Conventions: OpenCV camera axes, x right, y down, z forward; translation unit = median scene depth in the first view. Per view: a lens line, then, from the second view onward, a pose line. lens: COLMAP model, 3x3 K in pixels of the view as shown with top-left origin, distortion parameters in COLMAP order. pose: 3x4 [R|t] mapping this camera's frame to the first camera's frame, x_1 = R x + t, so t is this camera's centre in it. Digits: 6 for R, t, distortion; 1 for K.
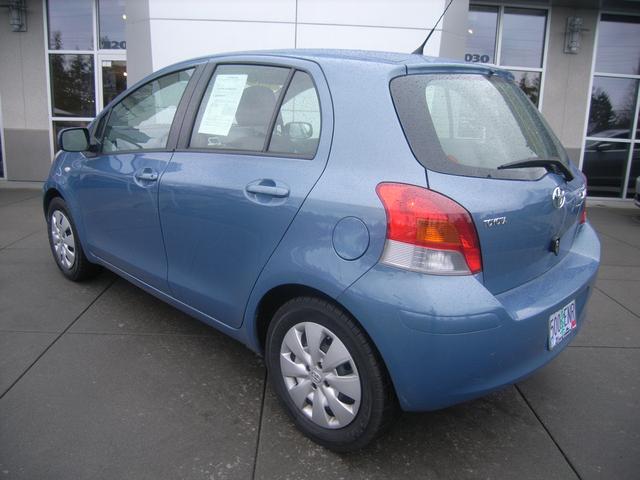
lens RADIAL K [[533.9, 0, 324.7], [0, 533.9, 258.5], [0, 0, 1]] dist [-0.077801, 0.033531]
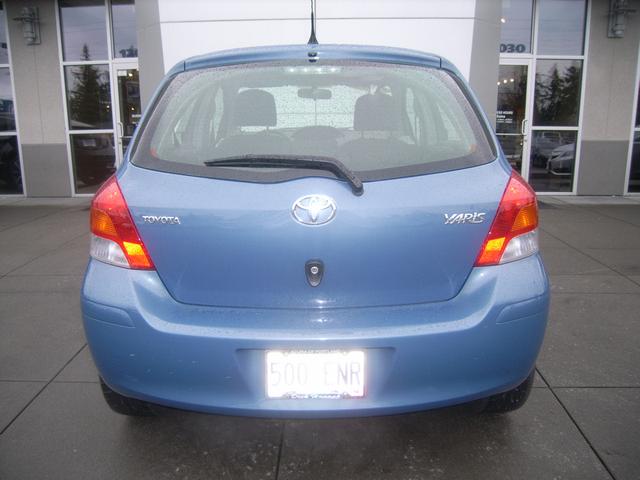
lens RADIAL K [[533.9, 0, 322.1], [0, 533.9, 257.3], [0, 0, 1]] dist [-0.077801, 0.033531]
pose [[0.997590, -0.028413, -0.063293, 0.003625], [0.028096, 0.999588, -0.005887, -0.015885], [0.063434, 0.004095, 0.997978, 0.057886]]
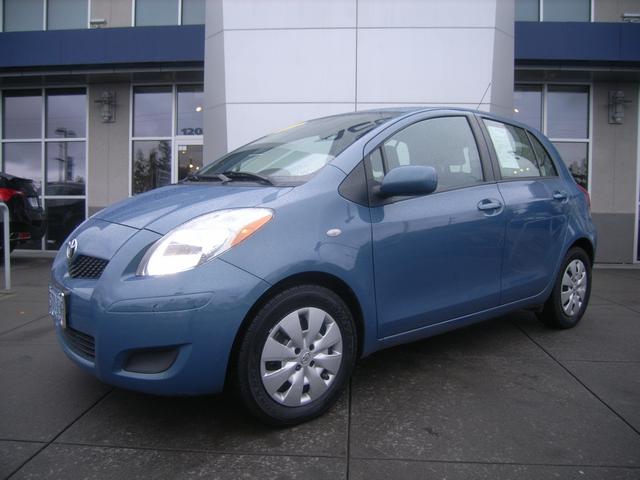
lens RADIAL K [[533.9, 0, 321.6], [0, 533.9, 254.9], [0, 0, 1]] dist [-0.077801, 0.033531]
pose [[0.995172, -0.016281, -0.096782, -0.017391], [-0.001146, 0.984148, -0.177344, 0.050505], [0.098135, 0.176599, 0.979379, -0.033372]]
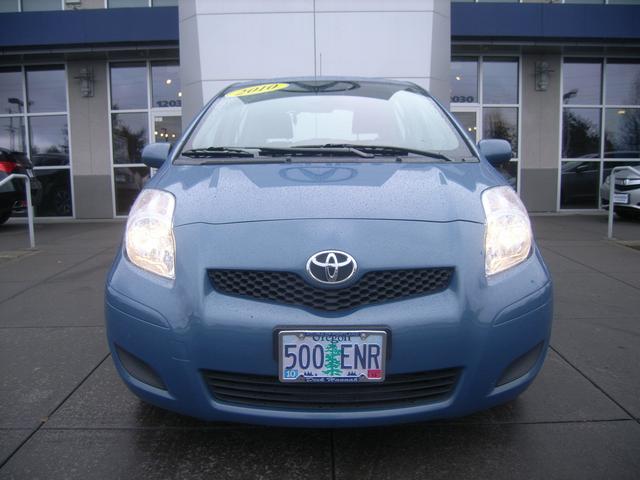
lens RADIAL K [[533.9, 0, 323.1], [0, 533.9, 255.4], [0, 0, 1]] dist [-0.077801, 0.033531]
pose [[0.998590, -0.047502, -0.023696, -0.019909], [0.044754, 0.993420, -0.105424, 0.089902], [0.028548, 0.104215, 0.994145, -0.179147]]
